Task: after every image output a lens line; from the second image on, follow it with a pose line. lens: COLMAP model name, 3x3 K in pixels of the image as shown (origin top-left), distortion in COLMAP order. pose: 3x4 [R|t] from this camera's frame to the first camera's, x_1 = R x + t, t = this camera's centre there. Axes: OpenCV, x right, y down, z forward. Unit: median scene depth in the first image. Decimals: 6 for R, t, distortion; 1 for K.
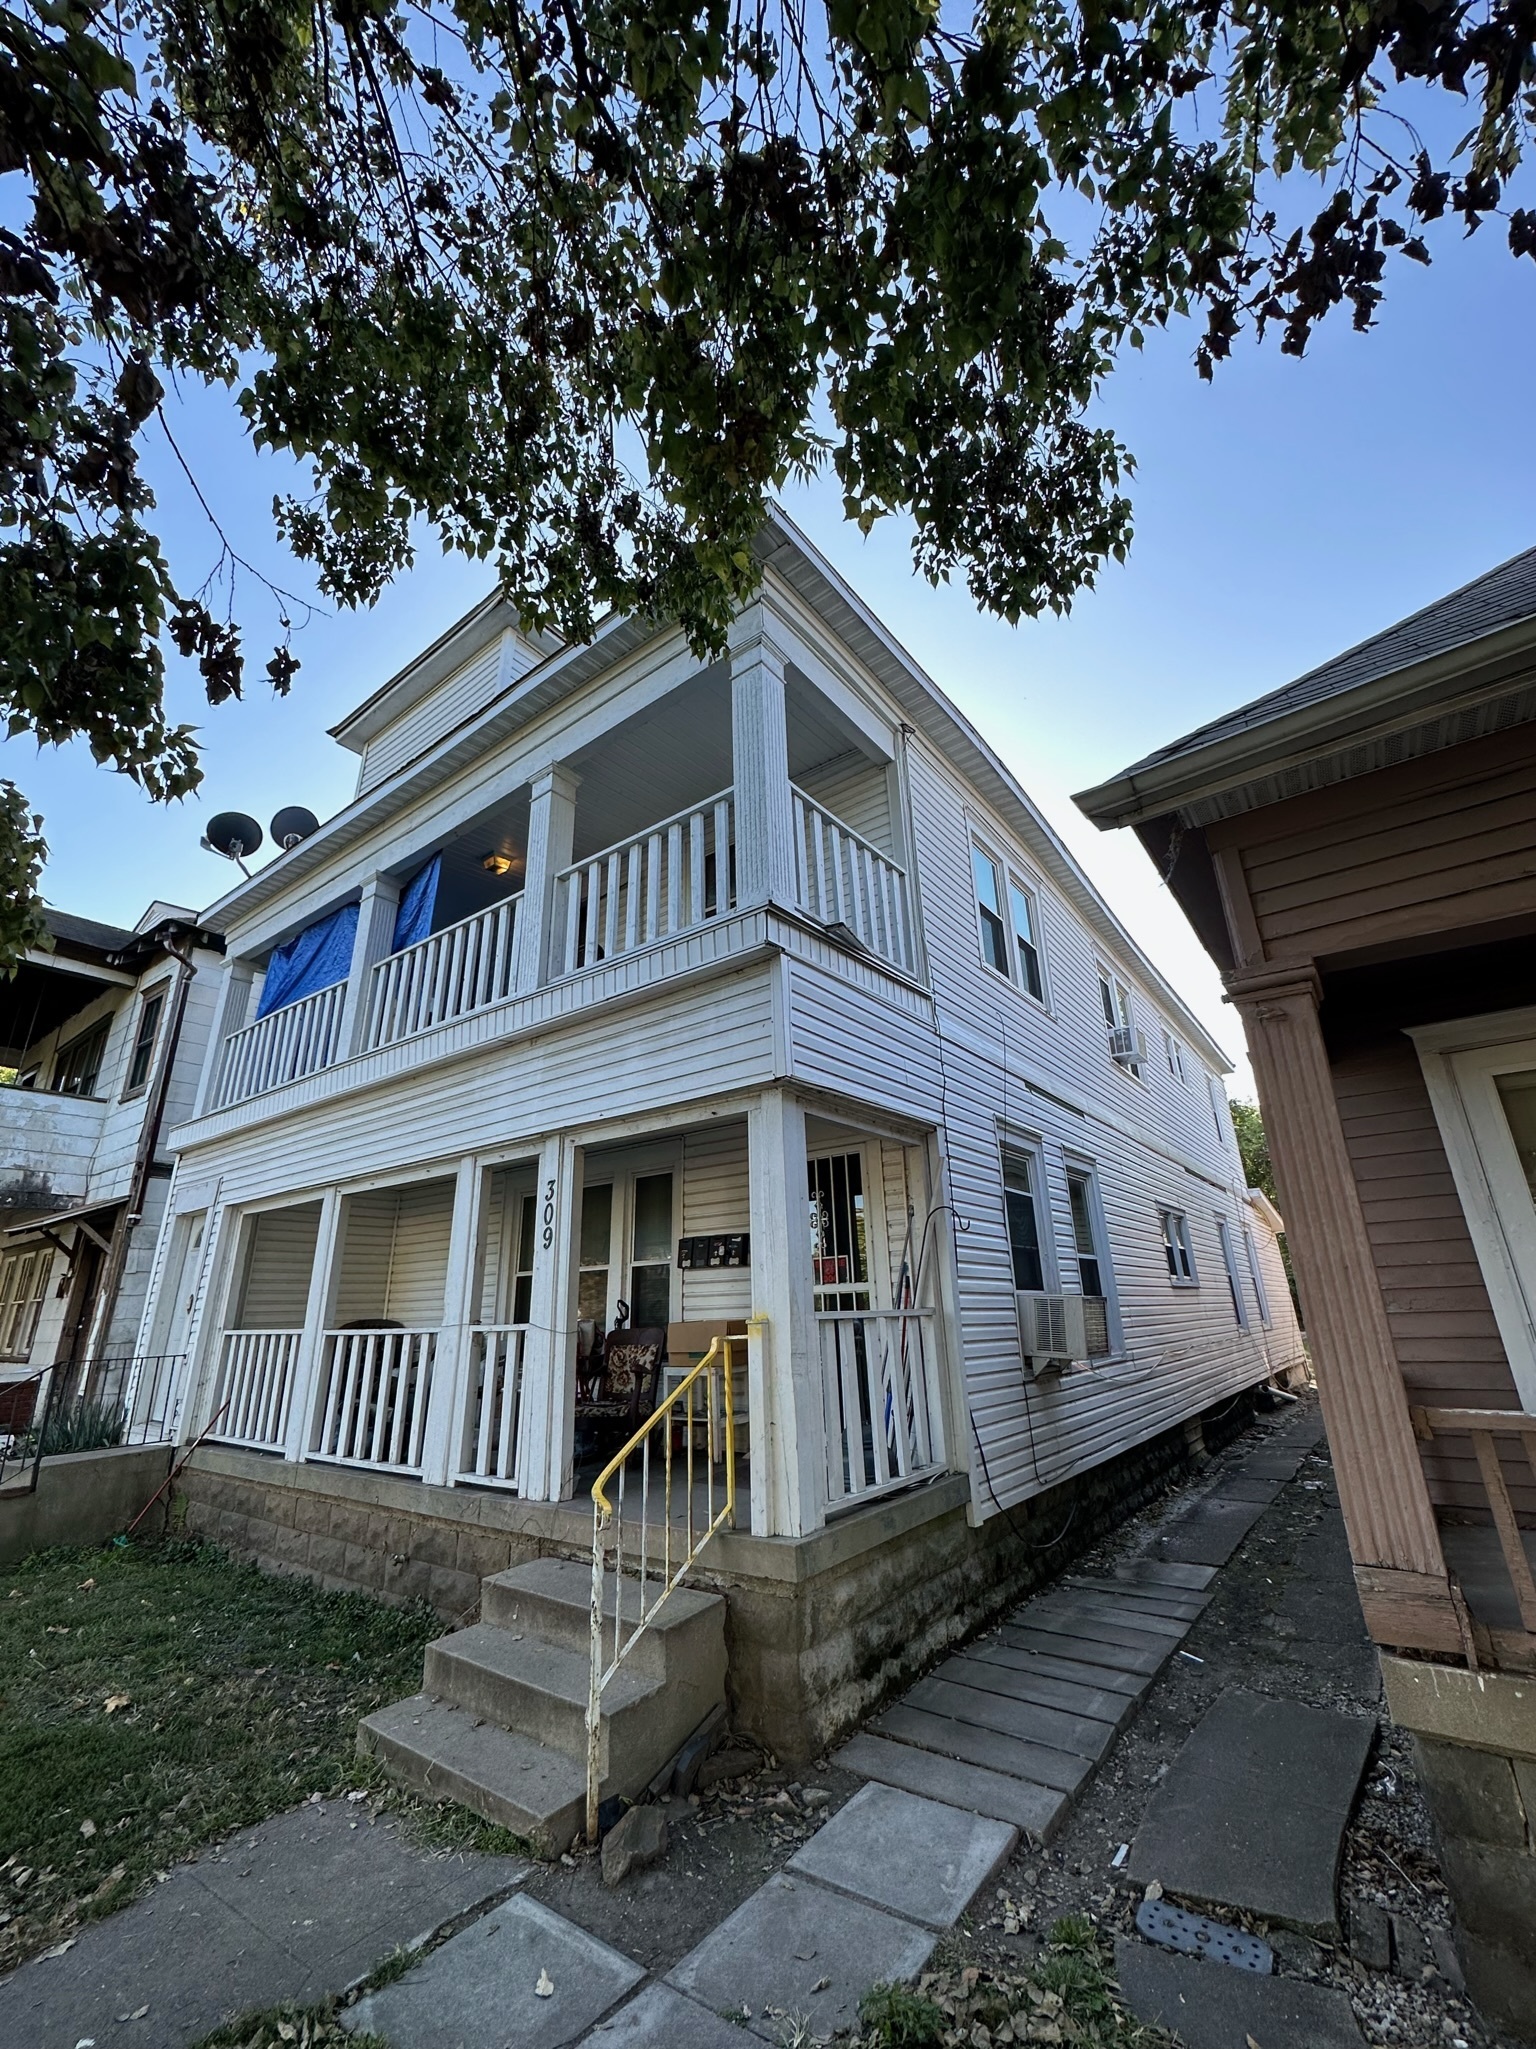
lens RADIAL K [[818.4, 0, 768.0], [0, 818.4, 1024.5], [0, 0, 1]] dist [-0.002807, 0.000585]
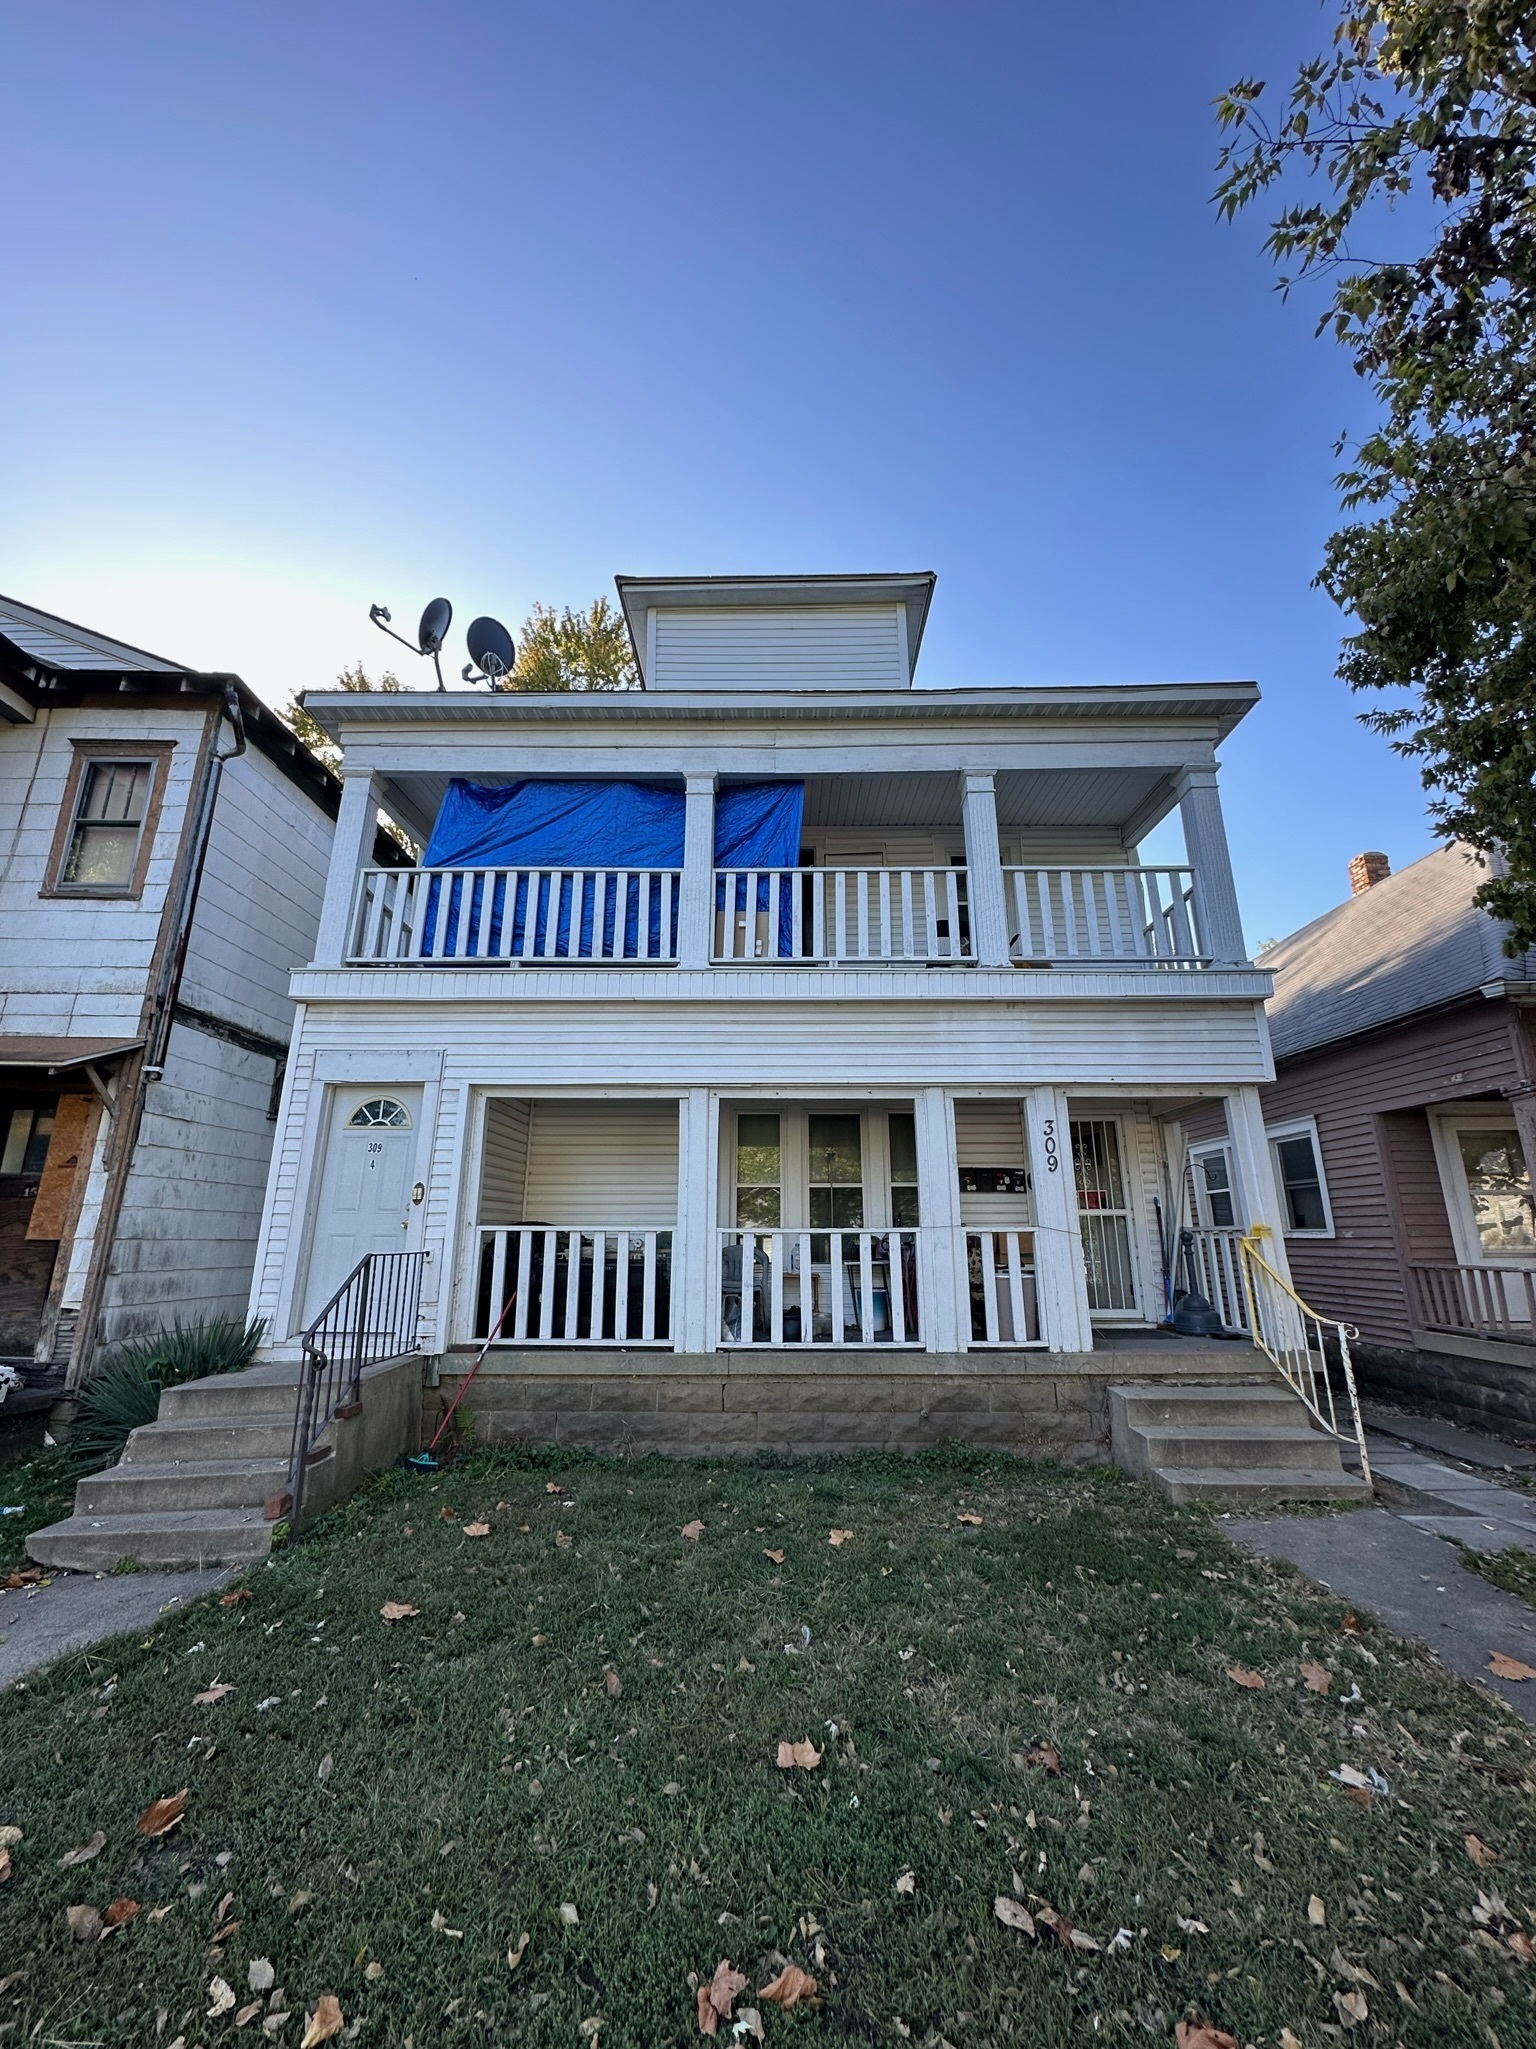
lens RADIAL K [[818.4, 0, 768.0], [0, 818.4, 1024.5], [0, 0, 1]] dist [-0.002807, 0.000585]
pose [[0.803894, 0.179282, 0.567109, -1.558277], [-0.218703, 0.975790, 0.001540, 0.154806], [-0.553103, -0.125266, 0.823642, 0.220688]]
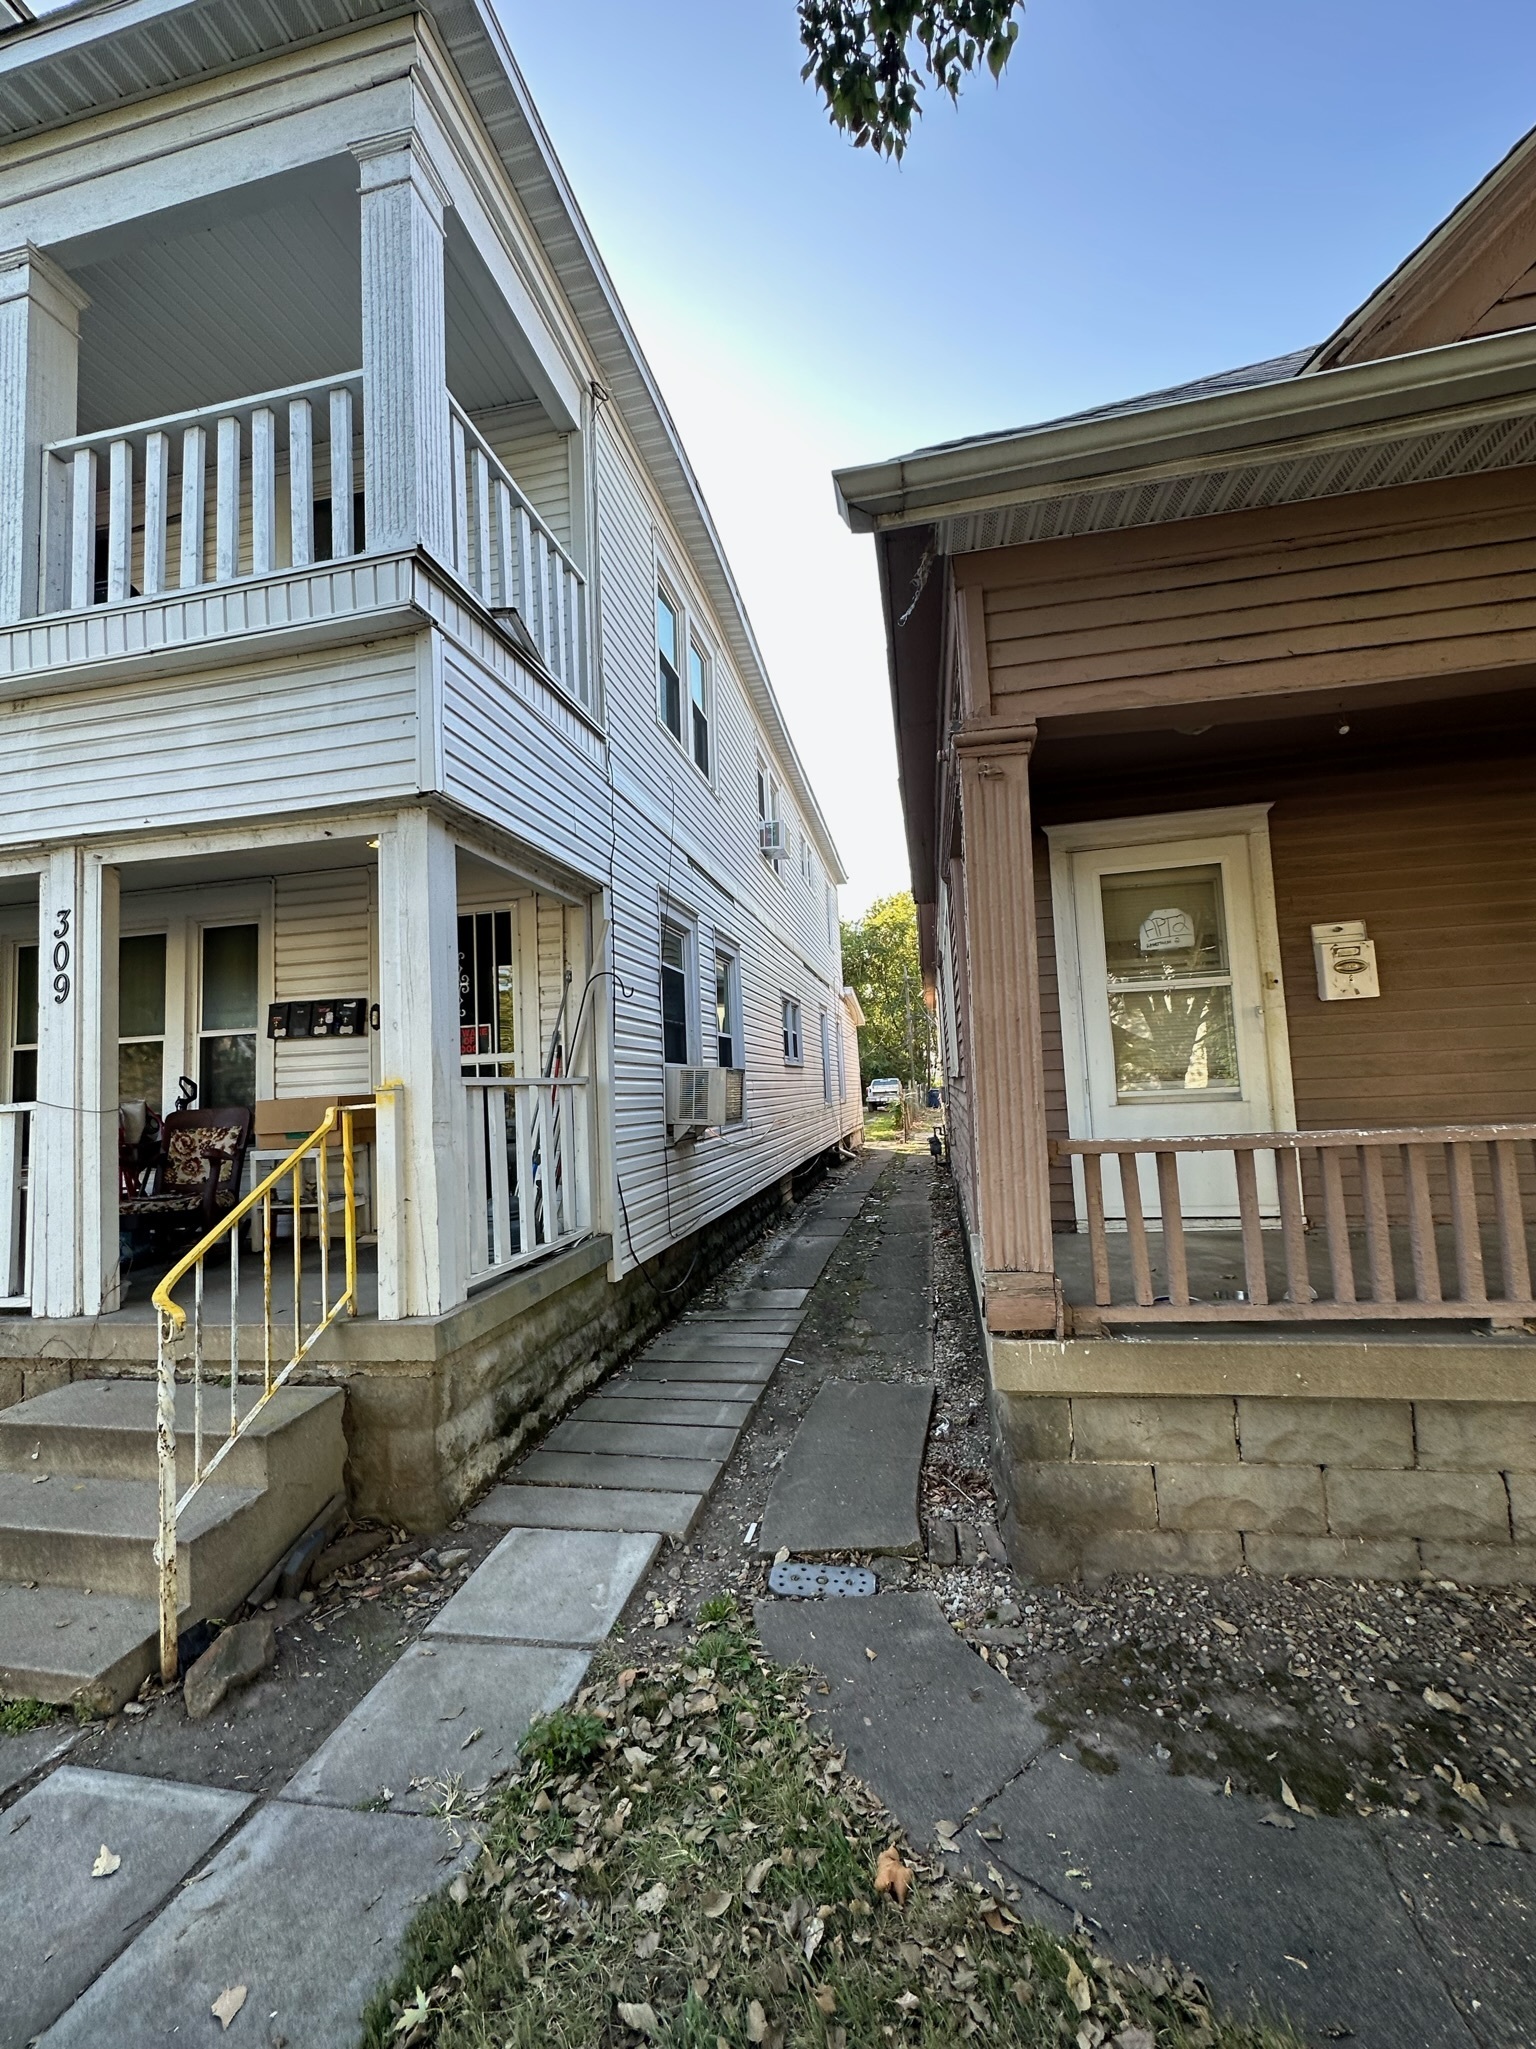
lens RADIAL K [[820.7, 0, 768.0], [0, 820.7, 1024.5], [0, 0, 1]] dist [-0.003770, 0.000289]
pose [[0.898854, 0.019803, 0.437801, -0.027881], [-0.126418, 0.968230, 0.215754, 0.063419], [-0.419619, -0.249277, 0.872801, 0.113654]]
